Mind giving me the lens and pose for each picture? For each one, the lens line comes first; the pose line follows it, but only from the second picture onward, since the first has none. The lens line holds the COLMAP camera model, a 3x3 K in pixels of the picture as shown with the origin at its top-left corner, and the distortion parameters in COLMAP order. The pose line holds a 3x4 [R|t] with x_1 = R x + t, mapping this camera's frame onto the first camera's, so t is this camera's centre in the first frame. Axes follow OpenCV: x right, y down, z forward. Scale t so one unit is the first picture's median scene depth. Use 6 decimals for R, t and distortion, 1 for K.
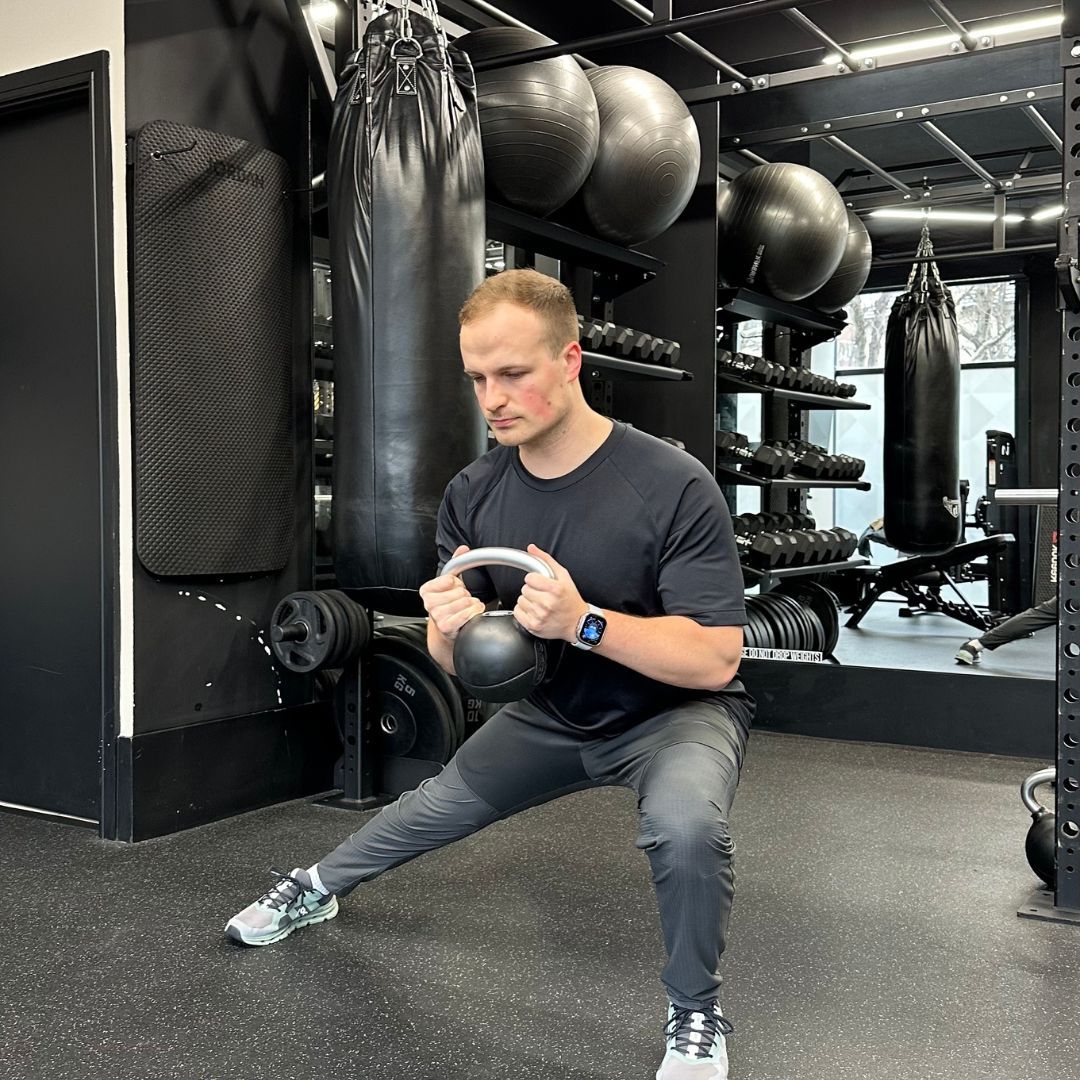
lens RADIAL K [[1313.3, 0, 531.1], [0, 1313.3, 542.5], [0, 0, 1]] dist [0.085537, 0.000000]
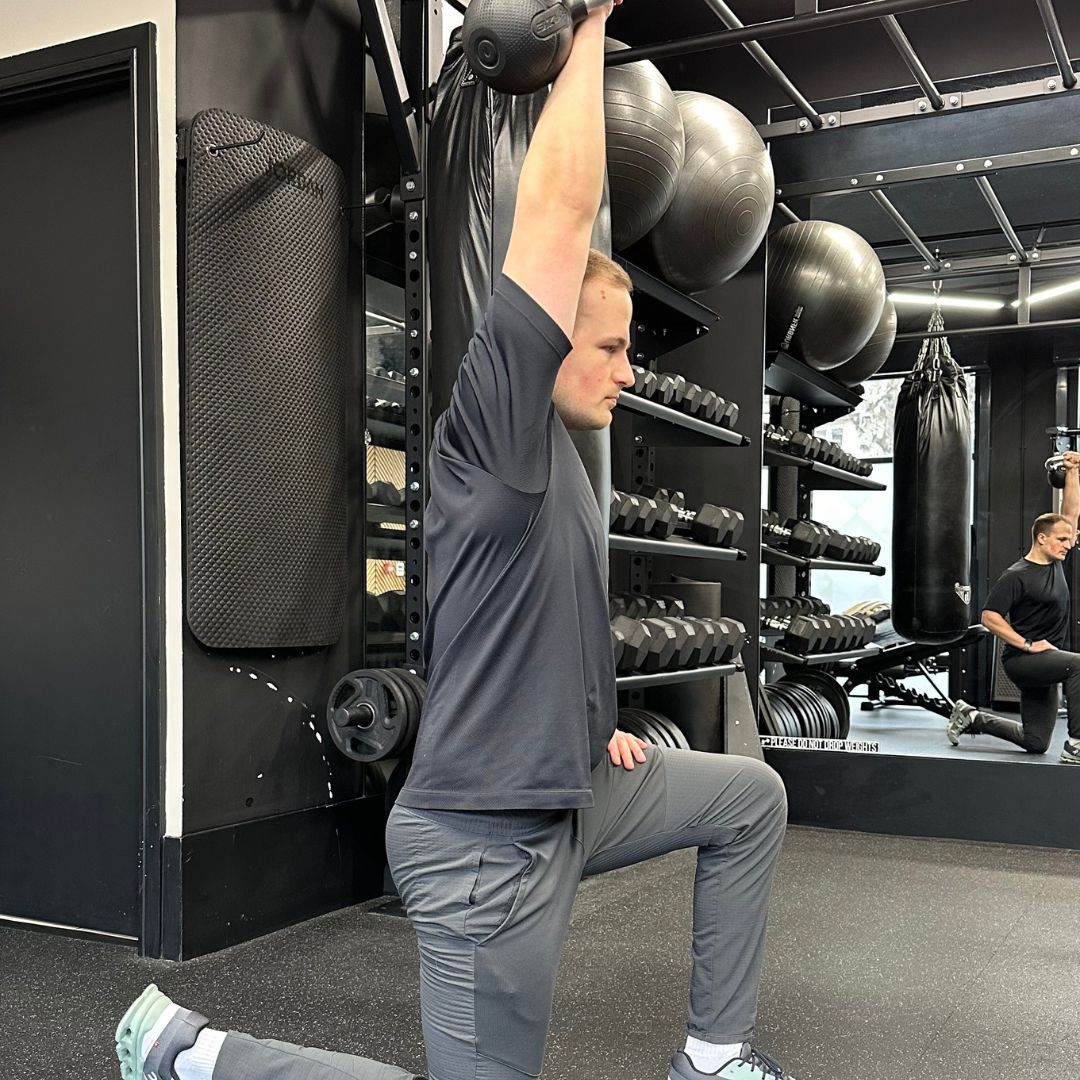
lens RADIAL K [[1313.3, 0, 539.1], [0, 1313.3, 654.9], [0, 0, 1]] dist [0.085537, 0.000000]
pose [[0.996161, 0.003121, 0.087482, -0.133353], [-0.003832, 0.999961, 0.007962, 0.020146], [-0.087454, -0.008267, 0.996134, 0.122578]]
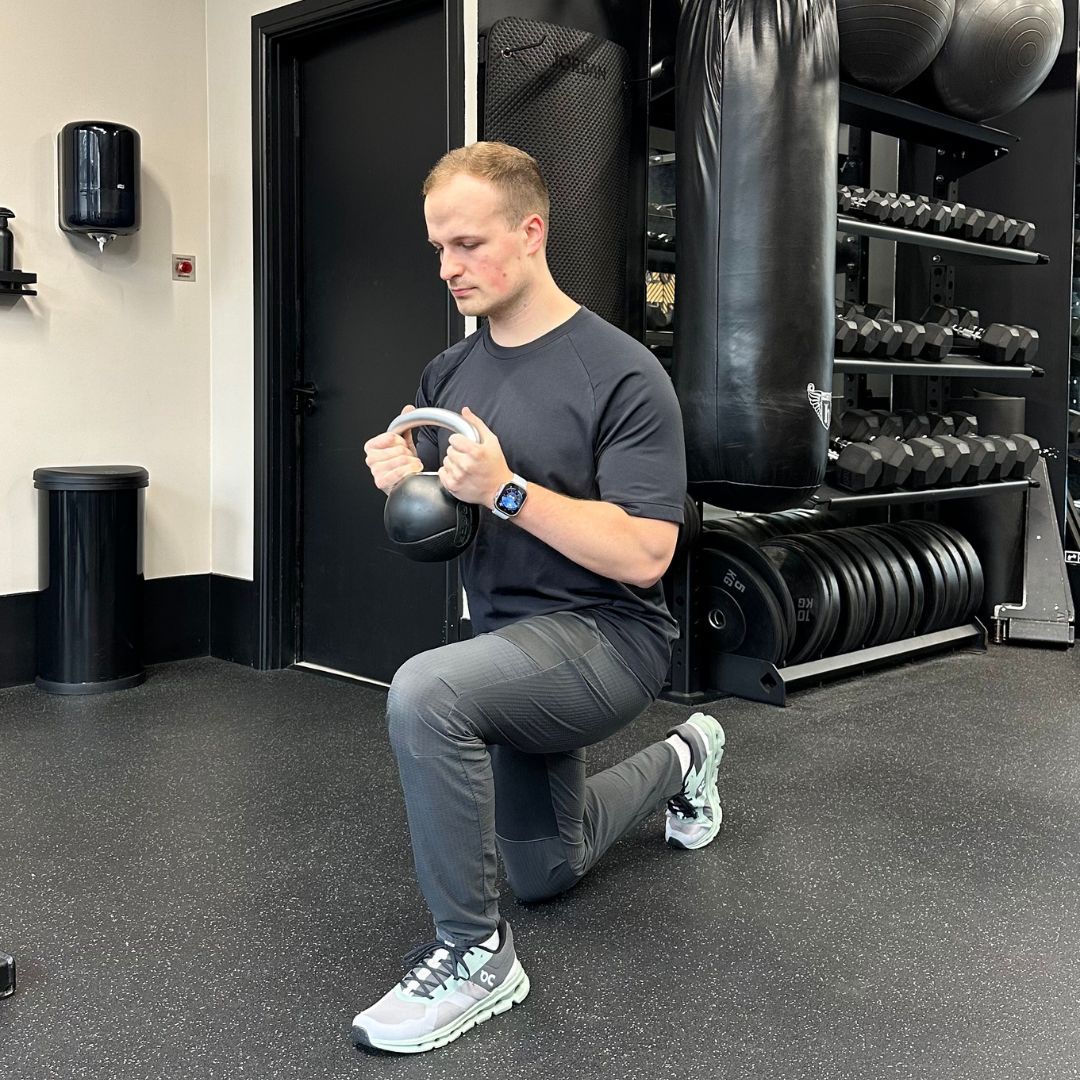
lens RADIAL K [[1313.3, 0, 539.7], [0, 1313.3, 448.7], [0, 0, 1]] dist [0.085537, 0.000000]
pose [[0.976473, 0.017052, -0.214964, -0.029958], [-0.014500, 0.999804, 0.013444, -0.001022], [0.215151, -0.010011, 0.976529, 0.010727]]
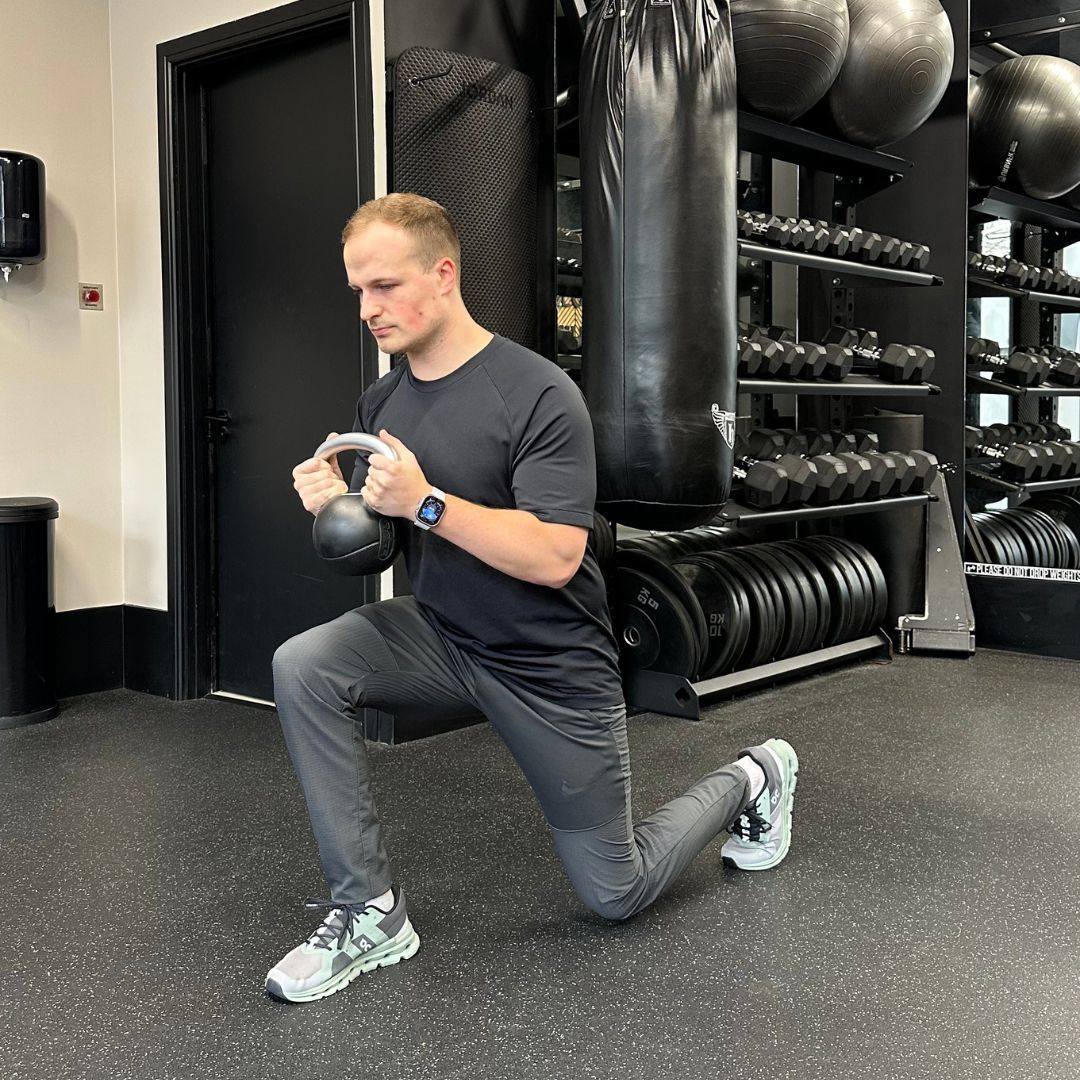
lens RADIAL K [[1313.3, 0, 532.6], [0, 1313.3, 465.0], [0, 0, 1]] dist [0.085537, 0.000000]
pose [[0.987649, -0.001294, -0.156676, -0.027180], [0.002520, 0.999968, 0.007628, -0.000886], [0.156661, -0.007929, 0.987621, -0.001694]]
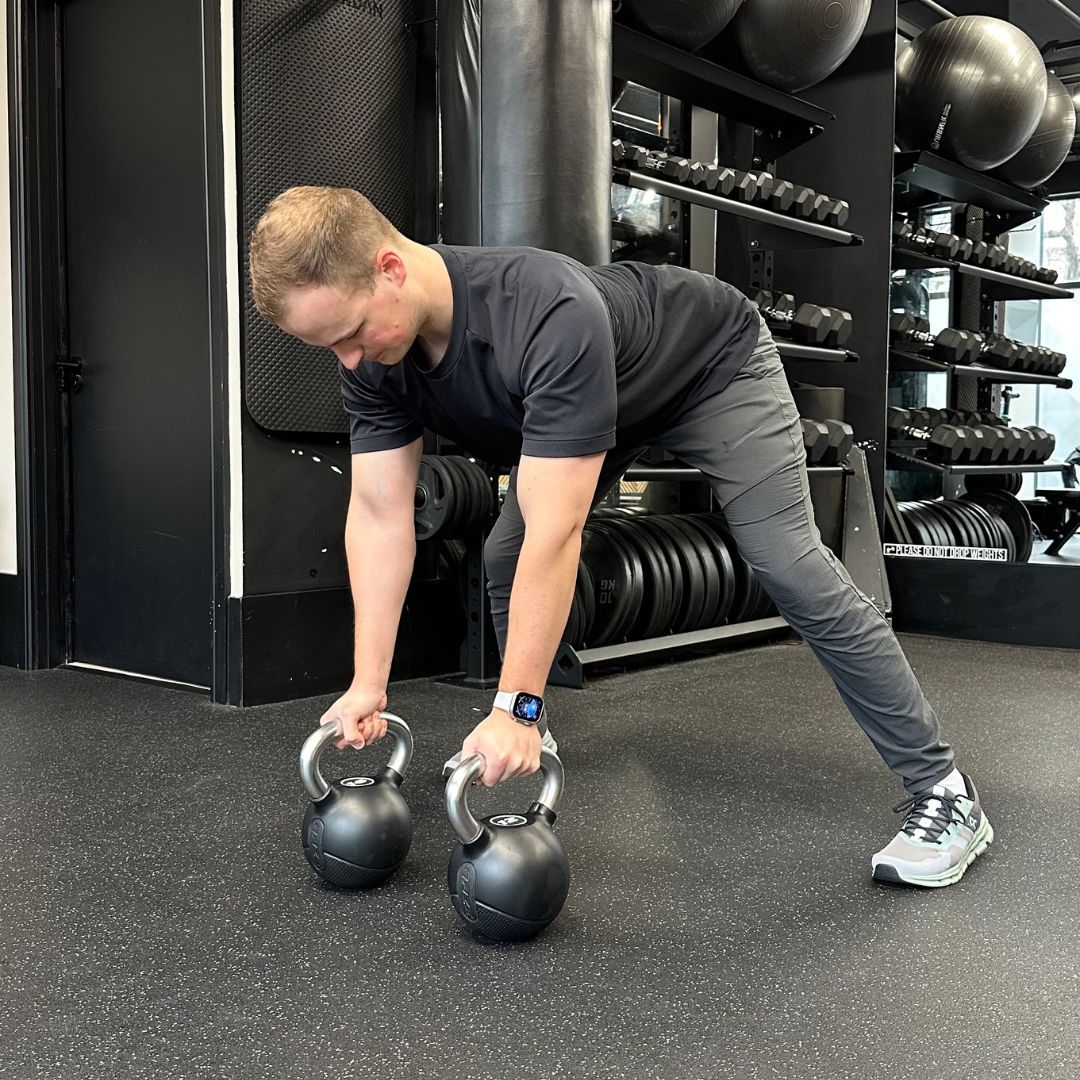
lens RADIAL K [[1313.3, 0, 536.4], [0, 1313.3, 534.4], [0, 0, 1]] dist [0.085537, 0.000000]
pose [[0.990349, 0.011425, -0.138123, 0.037083], [-0.007497, 0.999554, 0.028922, 0.065264], [0.138392, -0.027608, 0.989993, 0.080091]]
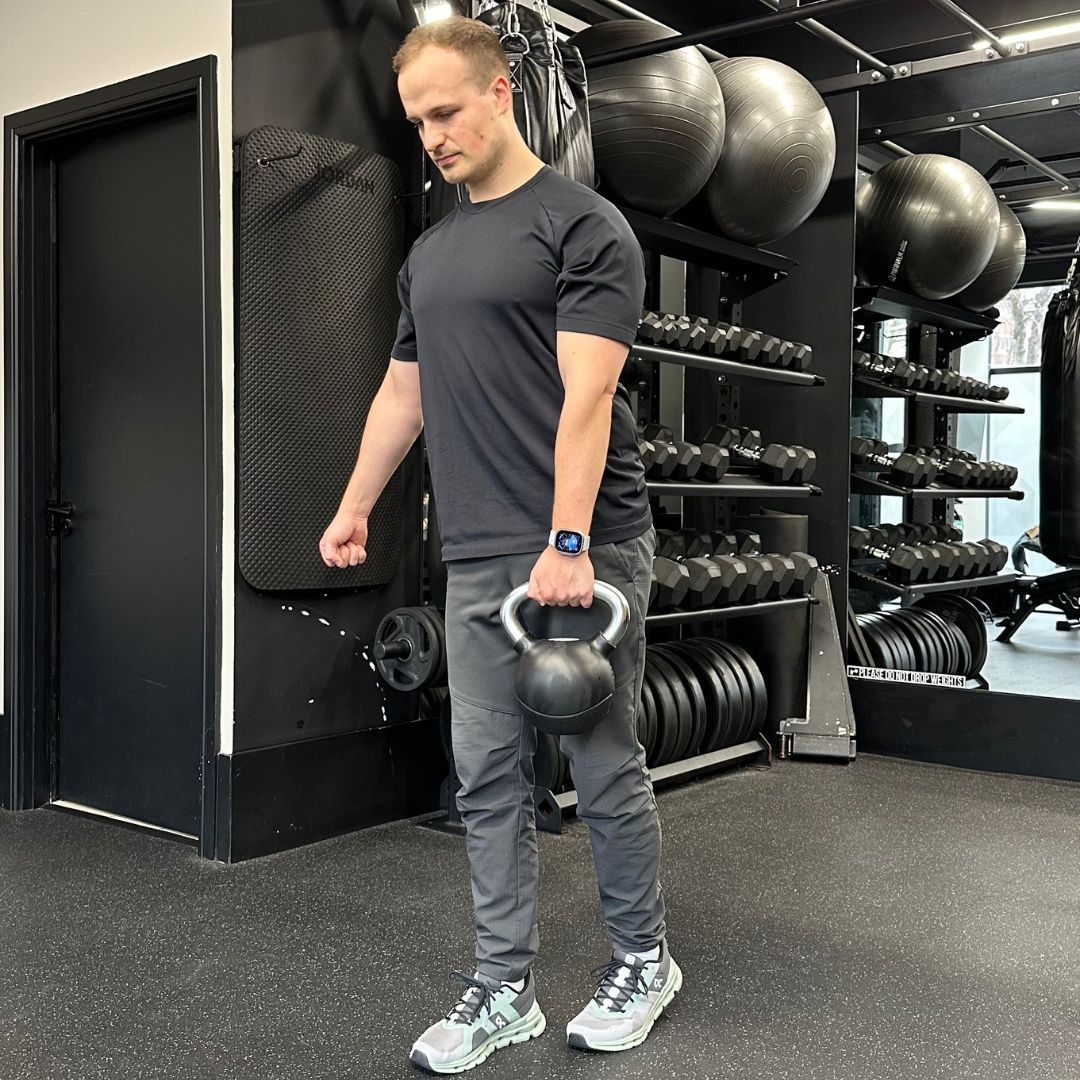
lens RADIAL K [[1313.3, 0, 534.3], [0, 1313.3, 531.1], [0, 0, 1]] dist [0.085537, 0.000000]
pose [[0.994303, 0.010710, -0.106049, 0.021312], [-0.011345, 0.999921, -0.005380, -0.014552], [0.105983, 0.006552, 0.994346, 0.046168]]
